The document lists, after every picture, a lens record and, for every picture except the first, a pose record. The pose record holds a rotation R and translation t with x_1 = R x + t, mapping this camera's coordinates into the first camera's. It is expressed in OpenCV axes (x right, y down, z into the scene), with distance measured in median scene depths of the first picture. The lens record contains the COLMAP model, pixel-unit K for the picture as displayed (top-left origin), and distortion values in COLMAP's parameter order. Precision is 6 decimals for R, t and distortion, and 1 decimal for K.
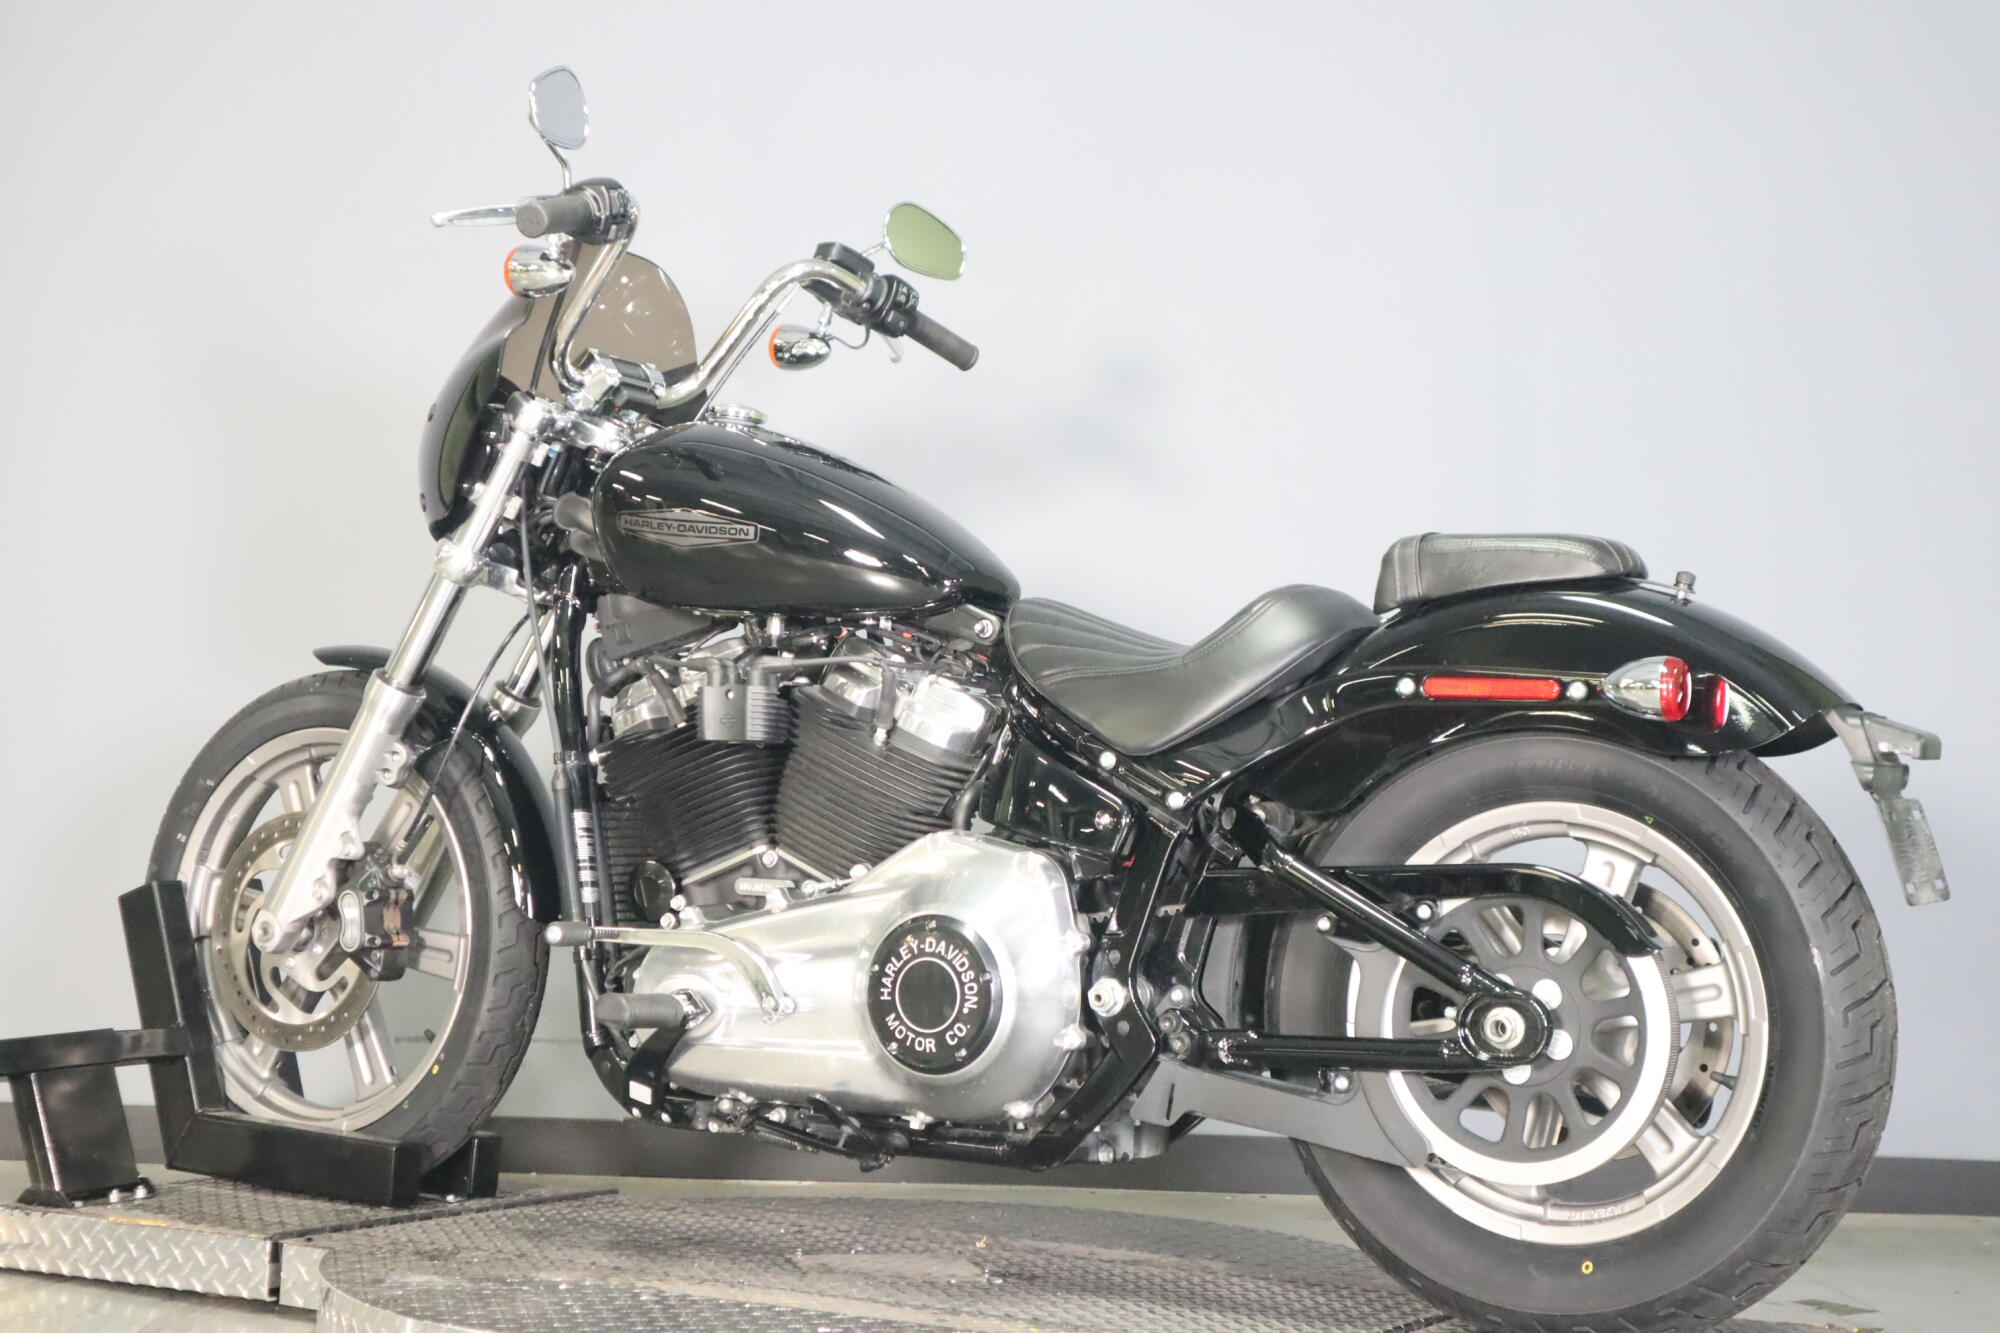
lens RADIAL K [[3055.2, 0, 1000.0], [0, 3055.2, 666.5], [0, 0, 1]] dist [0.031544, 0.035335]
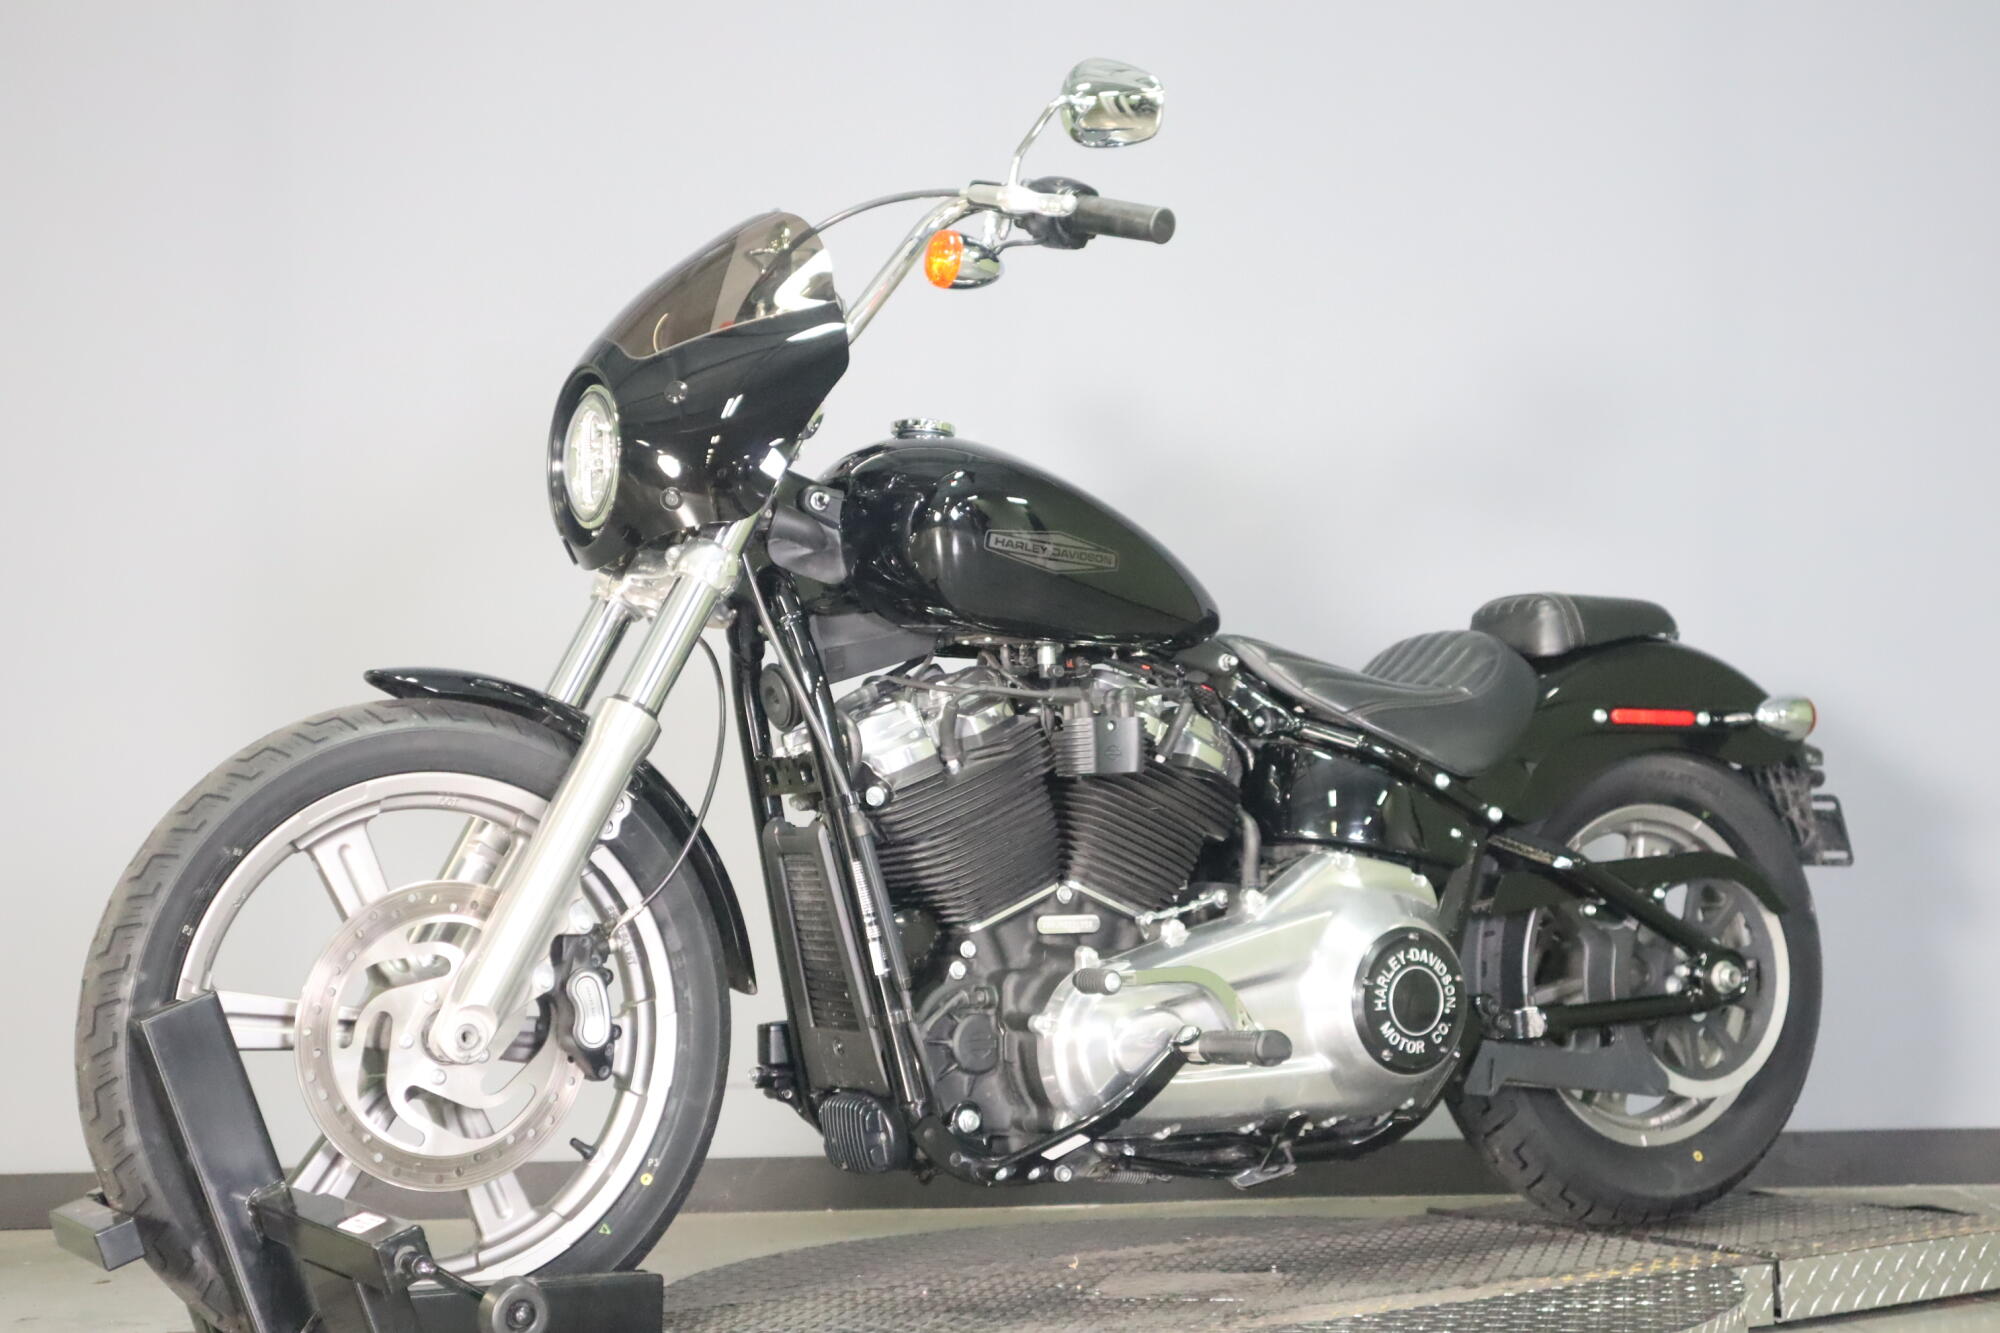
lens RADIAL K [[2932.4, 0, 1000.0], [0, 2932.4, 666.5], [0, 0, 1]] dist [-0.003922, -0.049385]
pose [[0.457480, 0.014555, 0.889101, -1.008463], [-0.001324, 0.999876, -0.015687, 0.005390], [-0.889219, 0.006000, 0.457442, 0.649316]]
